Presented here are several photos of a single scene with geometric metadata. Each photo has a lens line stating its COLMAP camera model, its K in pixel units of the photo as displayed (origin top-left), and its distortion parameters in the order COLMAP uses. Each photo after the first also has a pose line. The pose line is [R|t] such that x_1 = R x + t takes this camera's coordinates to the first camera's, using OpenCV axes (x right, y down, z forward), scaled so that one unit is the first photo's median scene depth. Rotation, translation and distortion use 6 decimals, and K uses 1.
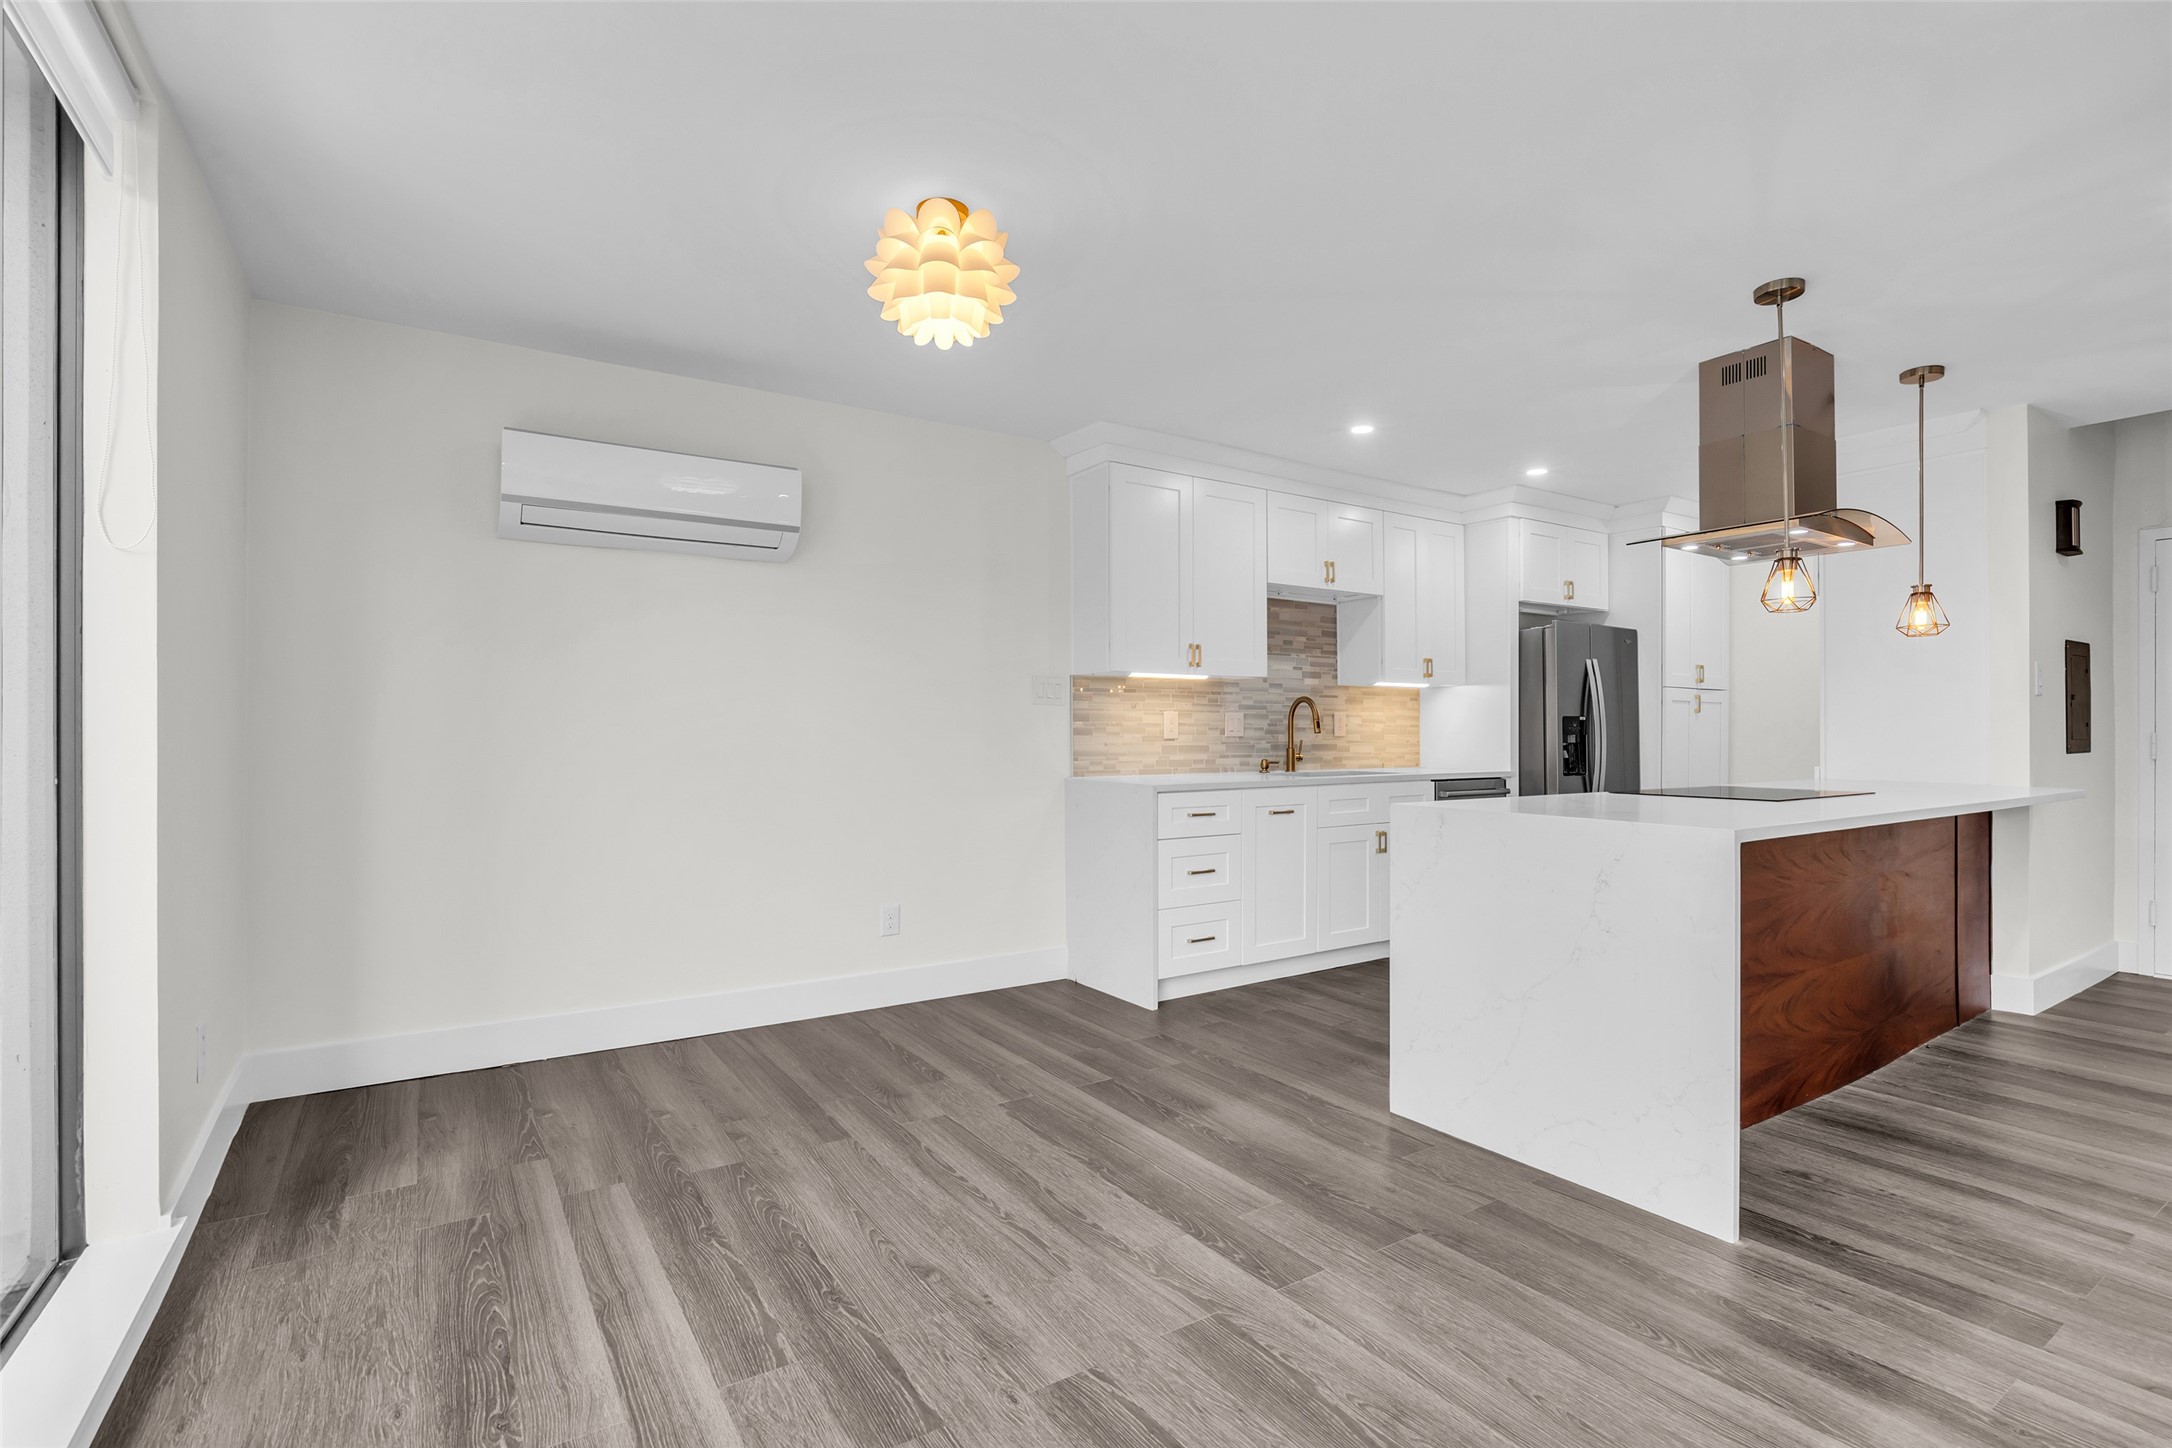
lens RADIAL K [[1013.7, 0, 1081.8], [0, 1013.7, 728.7], [0, 0, 1]] dist [-0.015966, 0.002247]
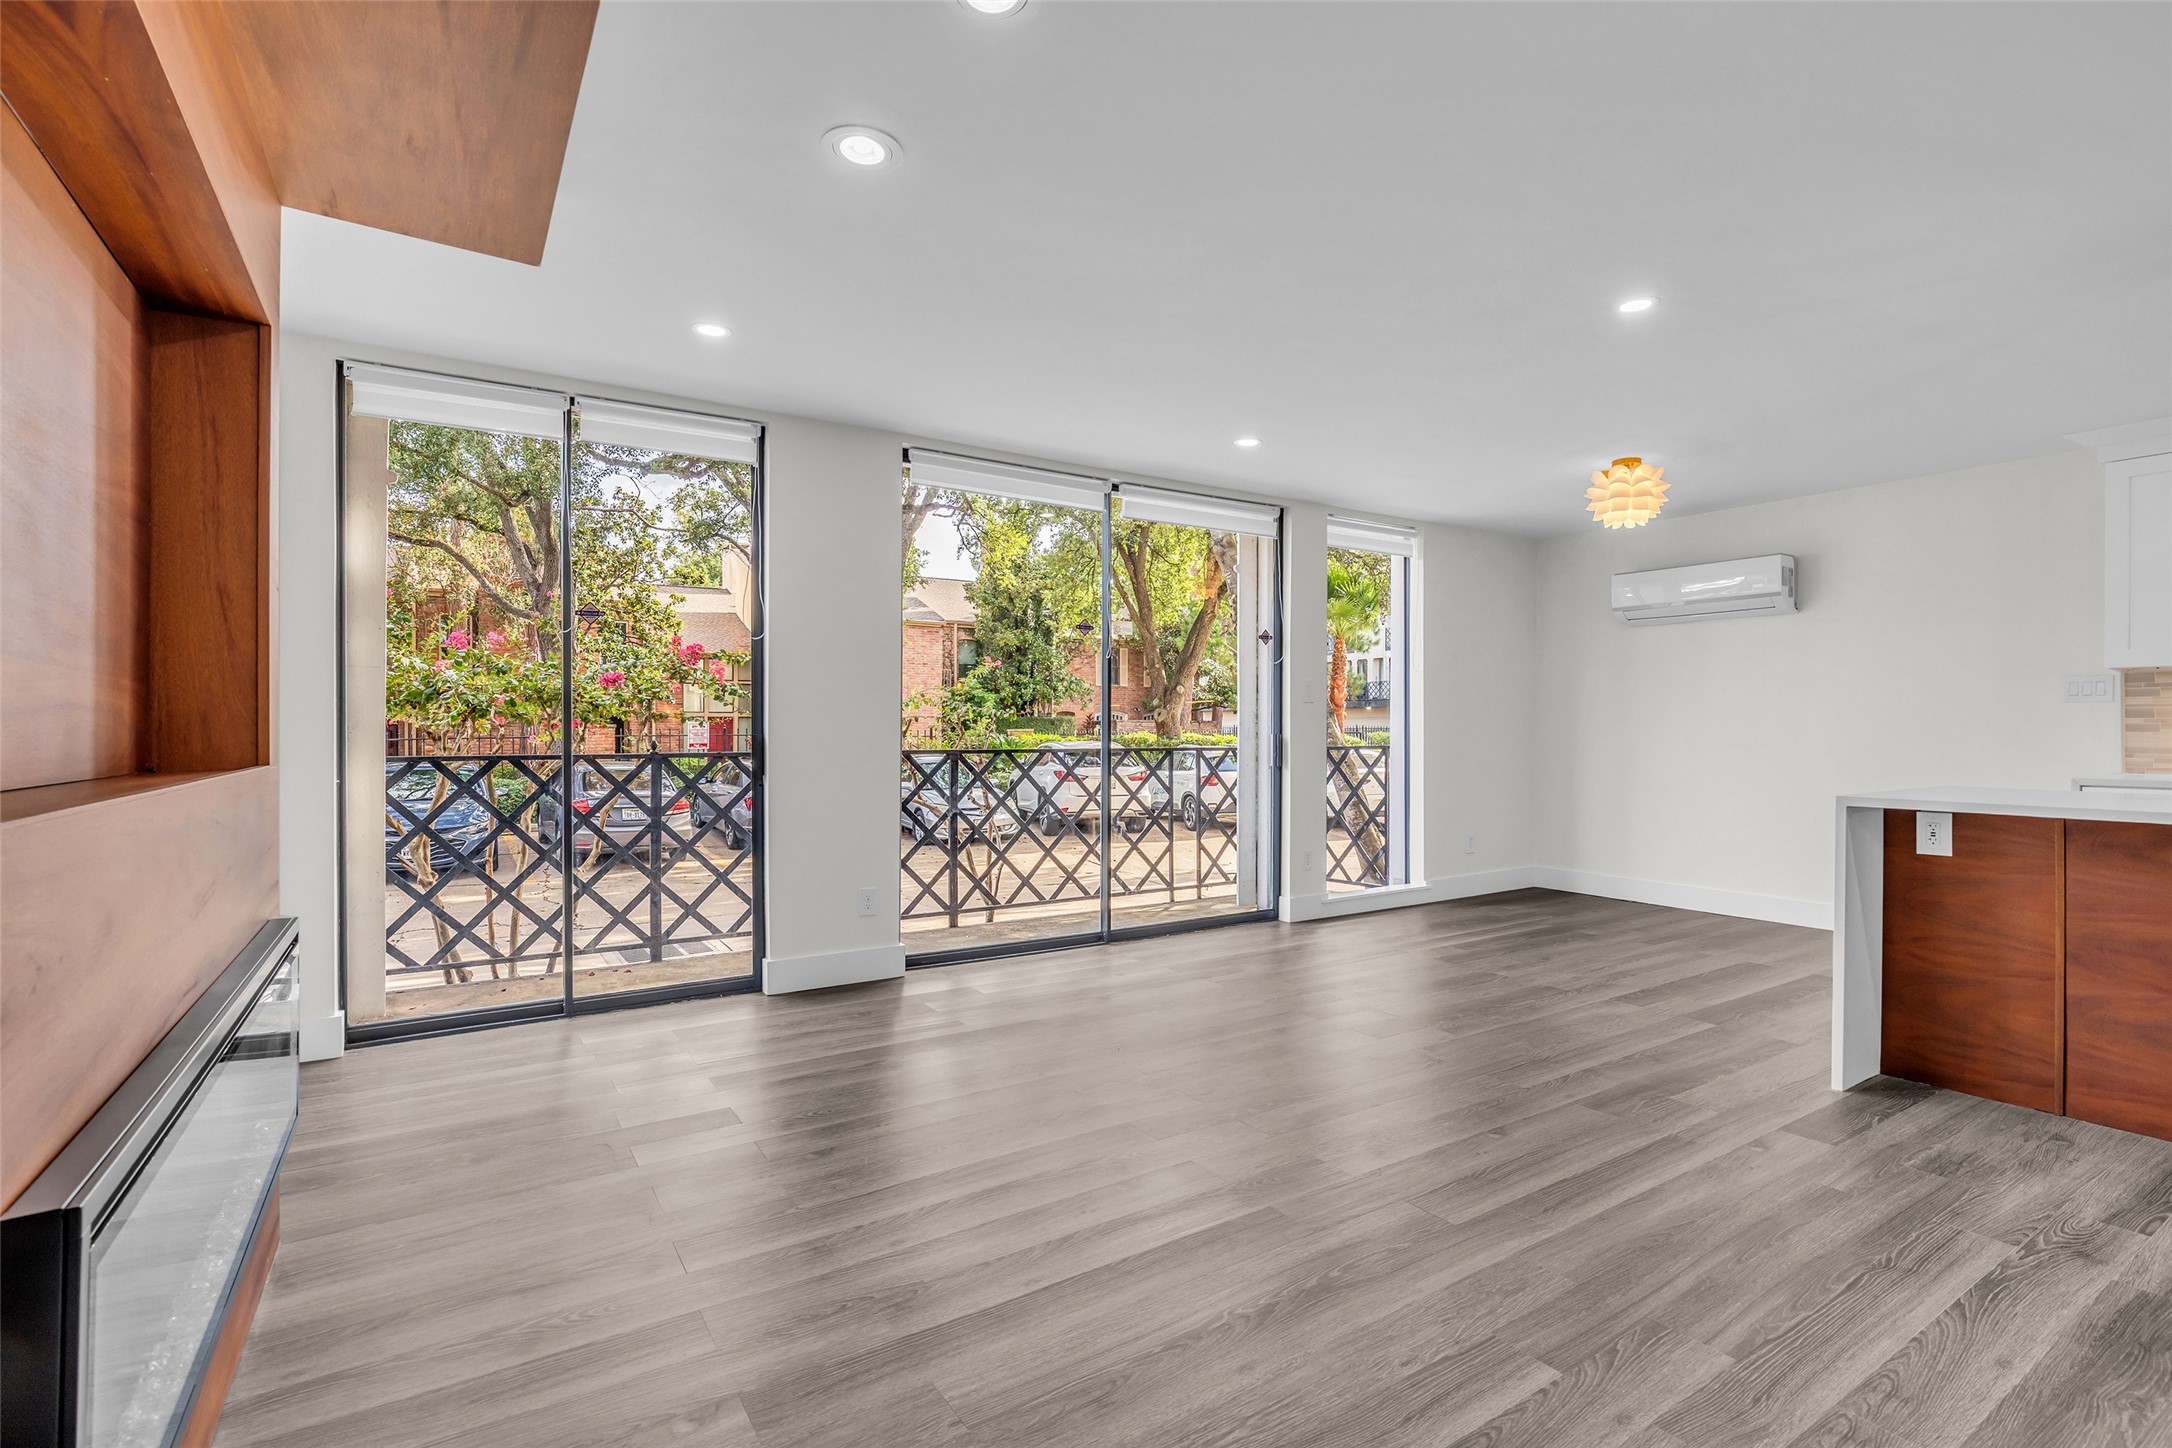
lens RADIAL K [[998.4, 0, 1086.1], [0, 998.4, 735.0], [0, 0, 1]] dist [-0.013801, -0.000143]
pose [[-0.009711, 0.005222, -0.999939, 0.963915], [0.001245, 0.999986, 0.005210, 0.003678], [0.999952, -0.001195, -0.009717, -0.016559]]
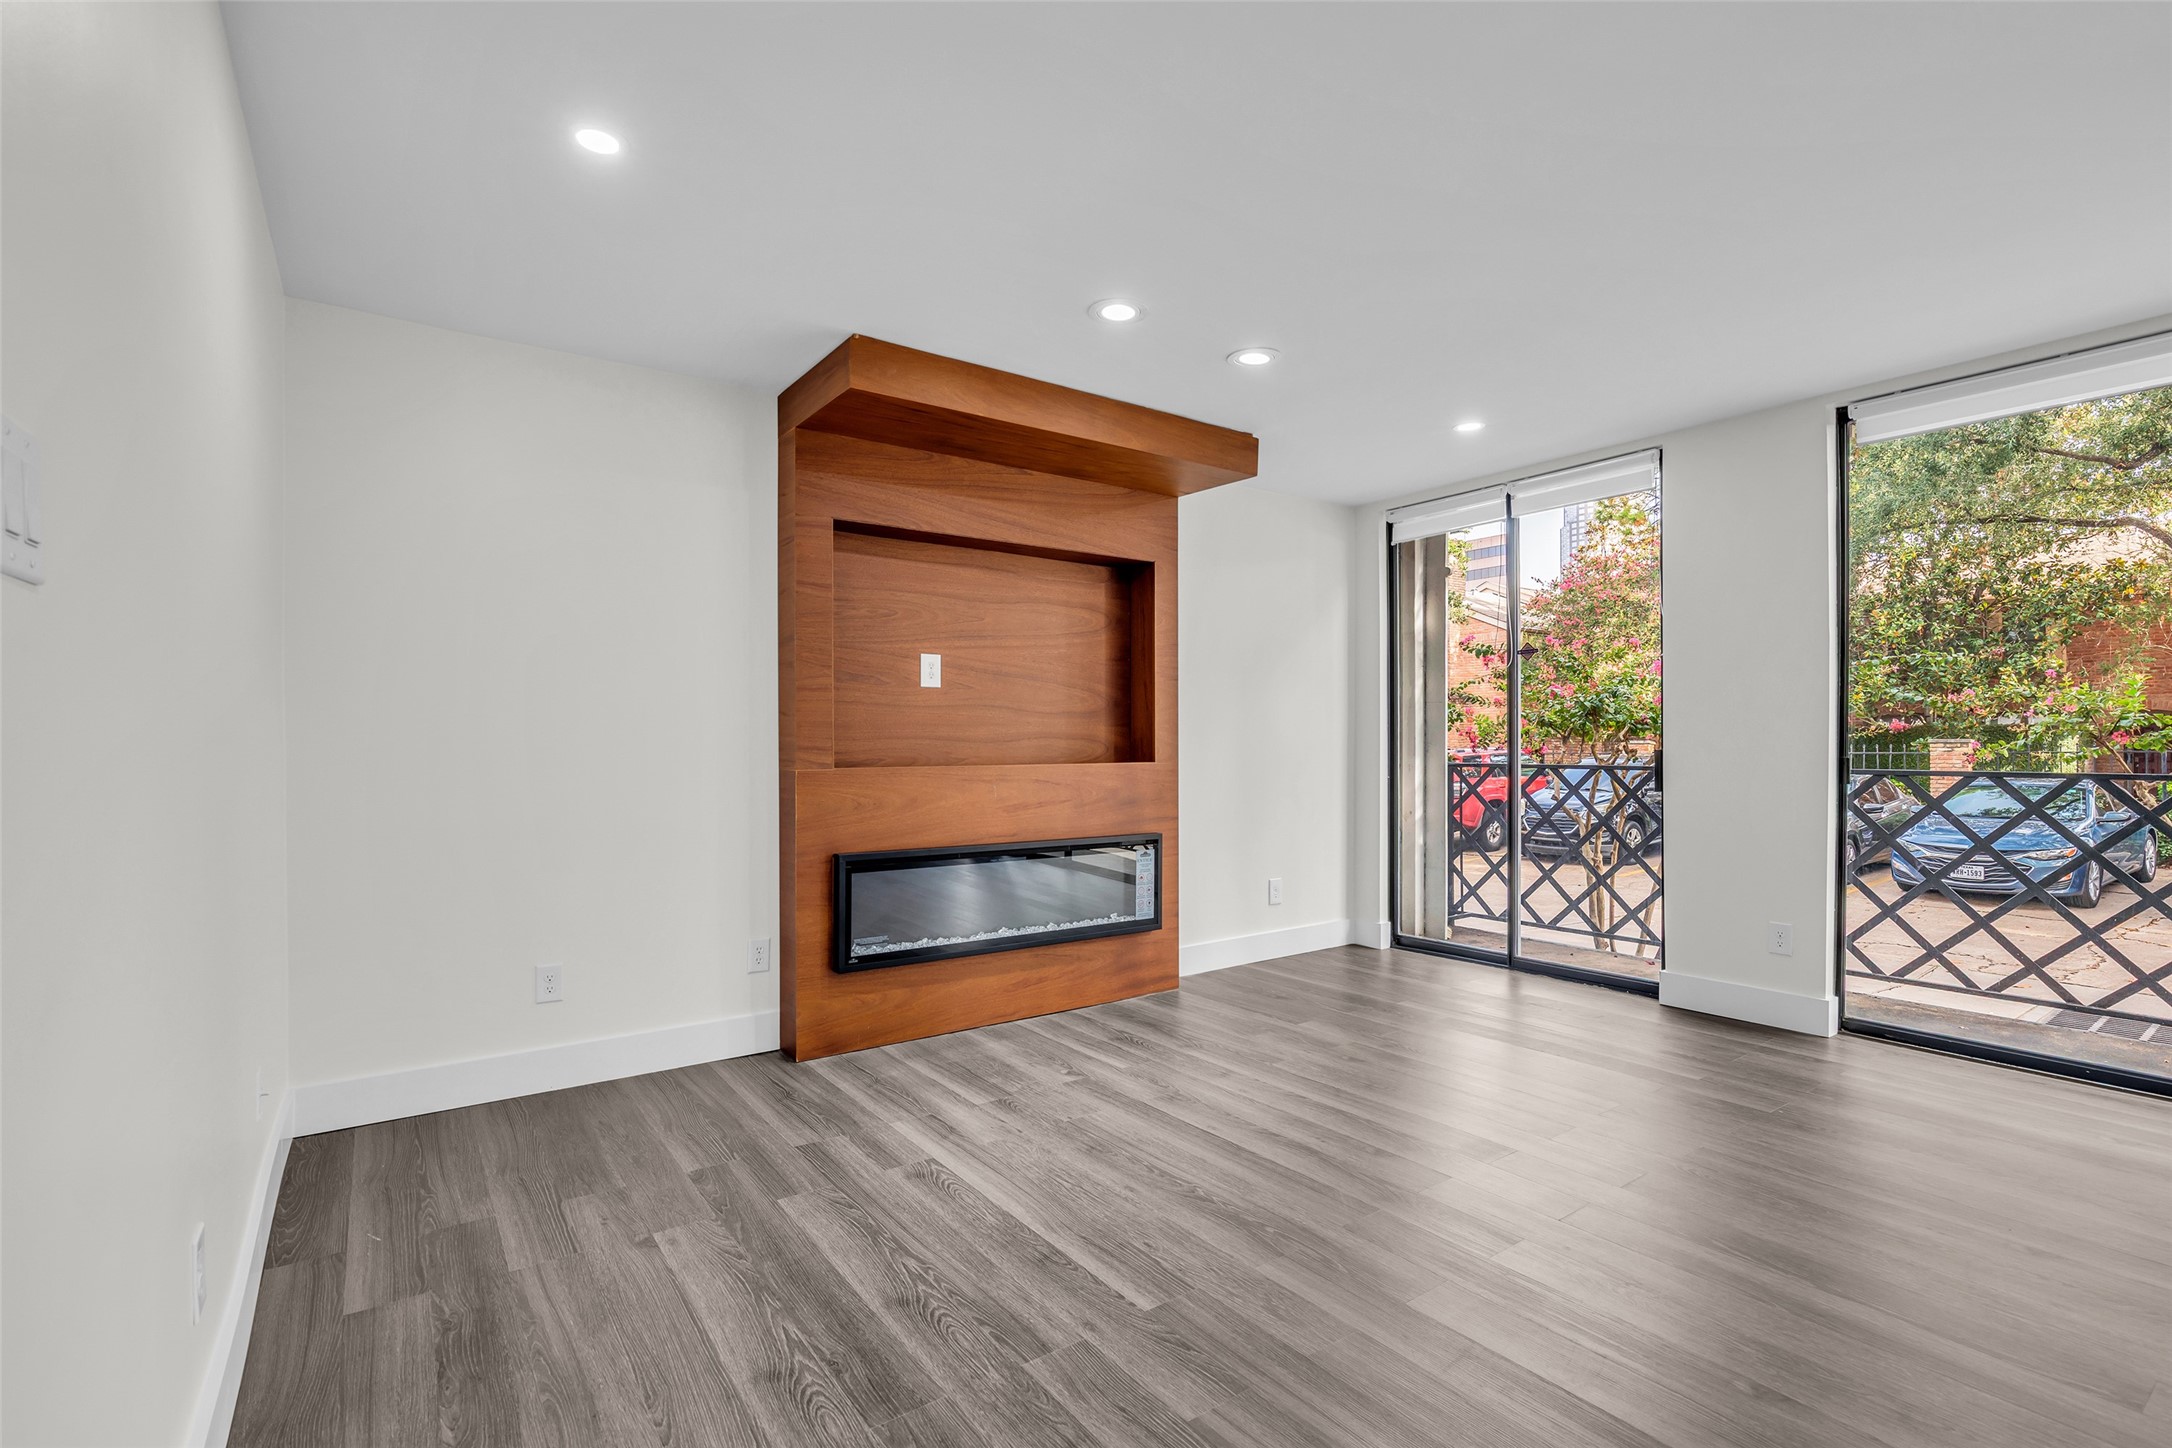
lens RADIAL K [[994.0, 0, 1079.8], [0, 994.0, 743.7], [0, 0, 1]] dist [-0.018824, 0.004418]
pose [[-0.999502, 0.003509, -0.031356, 0.639144], [0.003565, 0.999992, -0.001751, 0.002410], [0.031350, -0.001862, -0.999507, 0.571679]]
